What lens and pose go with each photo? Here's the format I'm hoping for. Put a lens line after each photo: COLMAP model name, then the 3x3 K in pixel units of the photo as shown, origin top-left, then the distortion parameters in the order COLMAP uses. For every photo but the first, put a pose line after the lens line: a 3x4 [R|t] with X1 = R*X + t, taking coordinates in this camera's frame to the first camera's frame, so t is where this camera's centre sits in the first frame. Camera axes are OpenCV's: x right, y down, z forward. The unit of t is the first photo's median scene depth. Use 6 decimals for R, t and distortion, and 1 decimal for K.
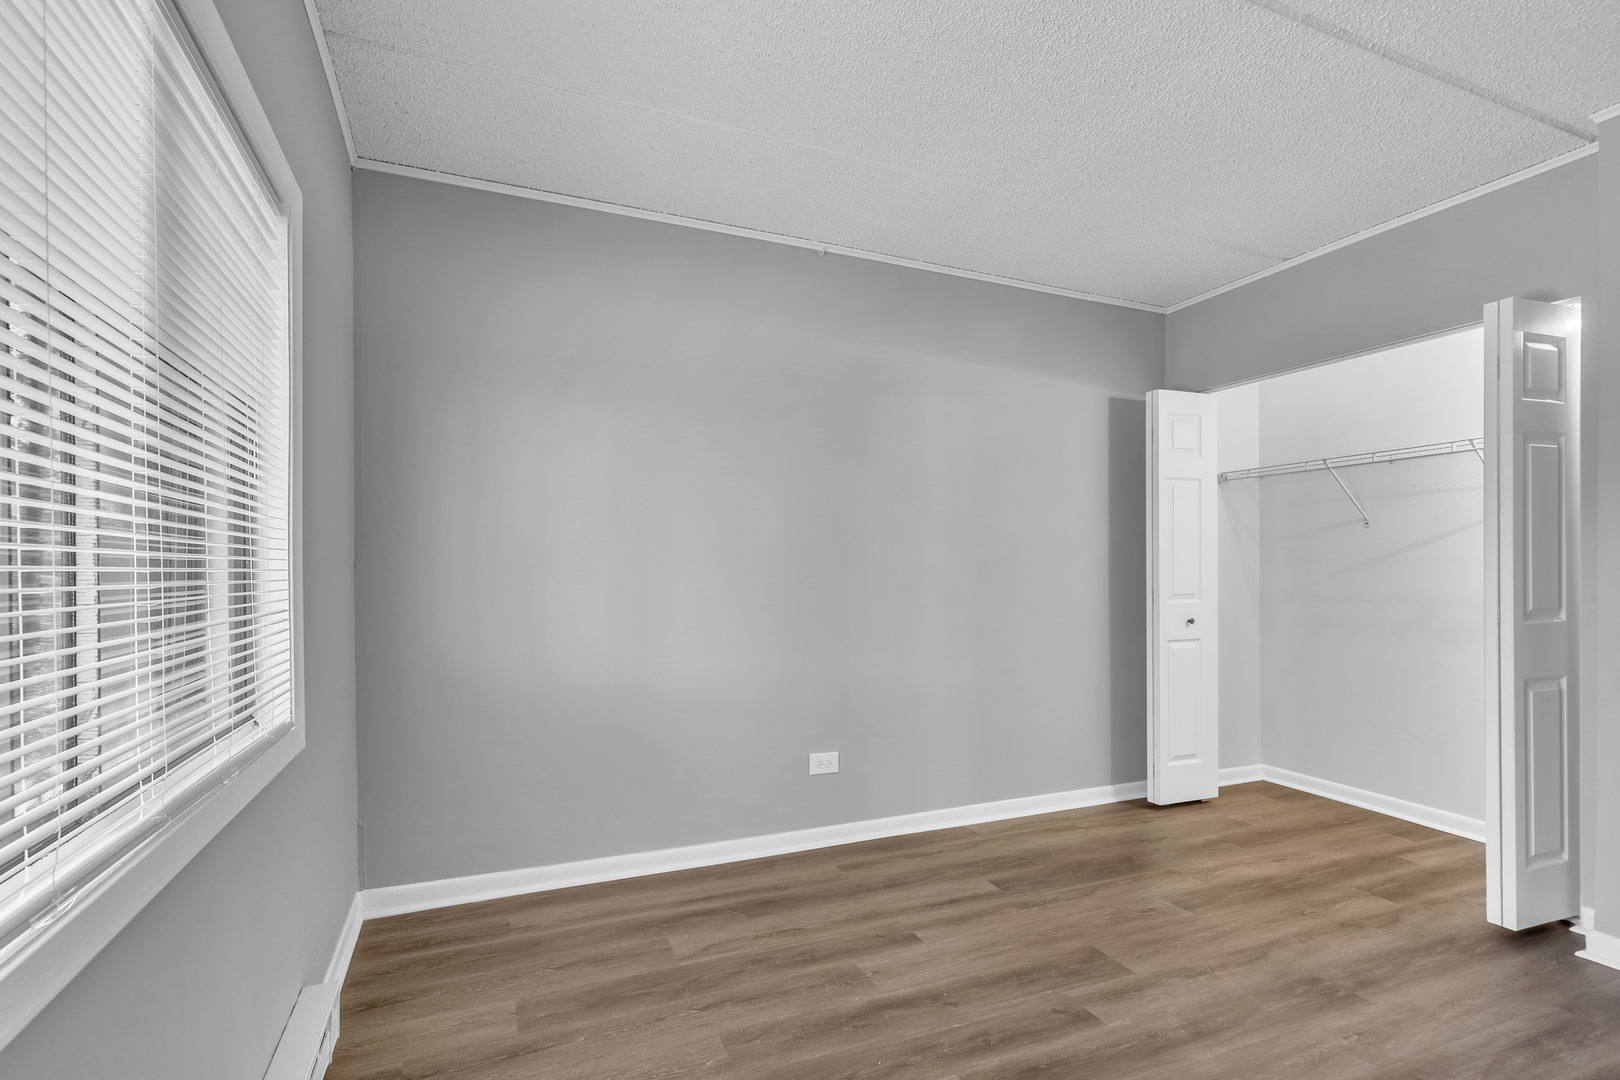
lens RADIAL K [[764.1, 0, 783.4], [0, 764.1, 580.7], [0, 0, 1]] dist [-0.005568, 0.000474]
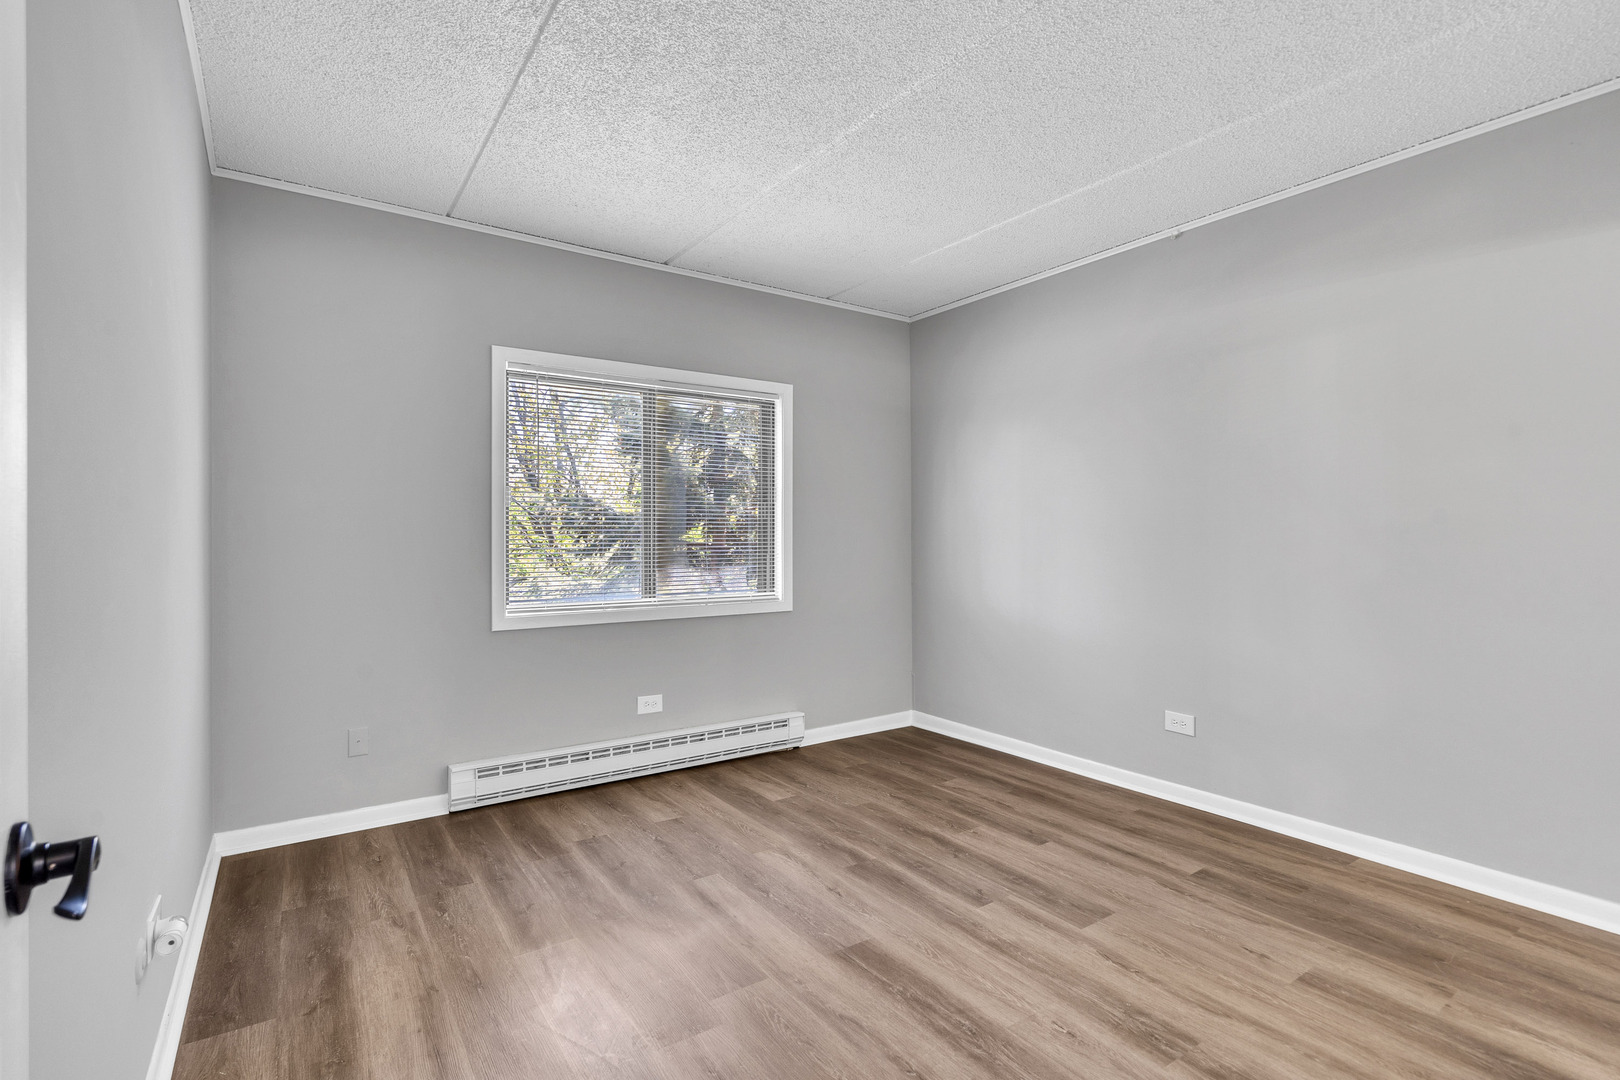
lens RADIAL K [[764.1, 0, 809.3], [0, 764.1, 533.2], [0, 0, 1]] dist [-0.005568, 0.000474]
pose [[0.217158, 0.001392, -0.976136, 1.210163], [-0.007454, 0.999972, -0.000232, -0.019896], [0.976108, 0.007327, 0.217162, 0.352283]]
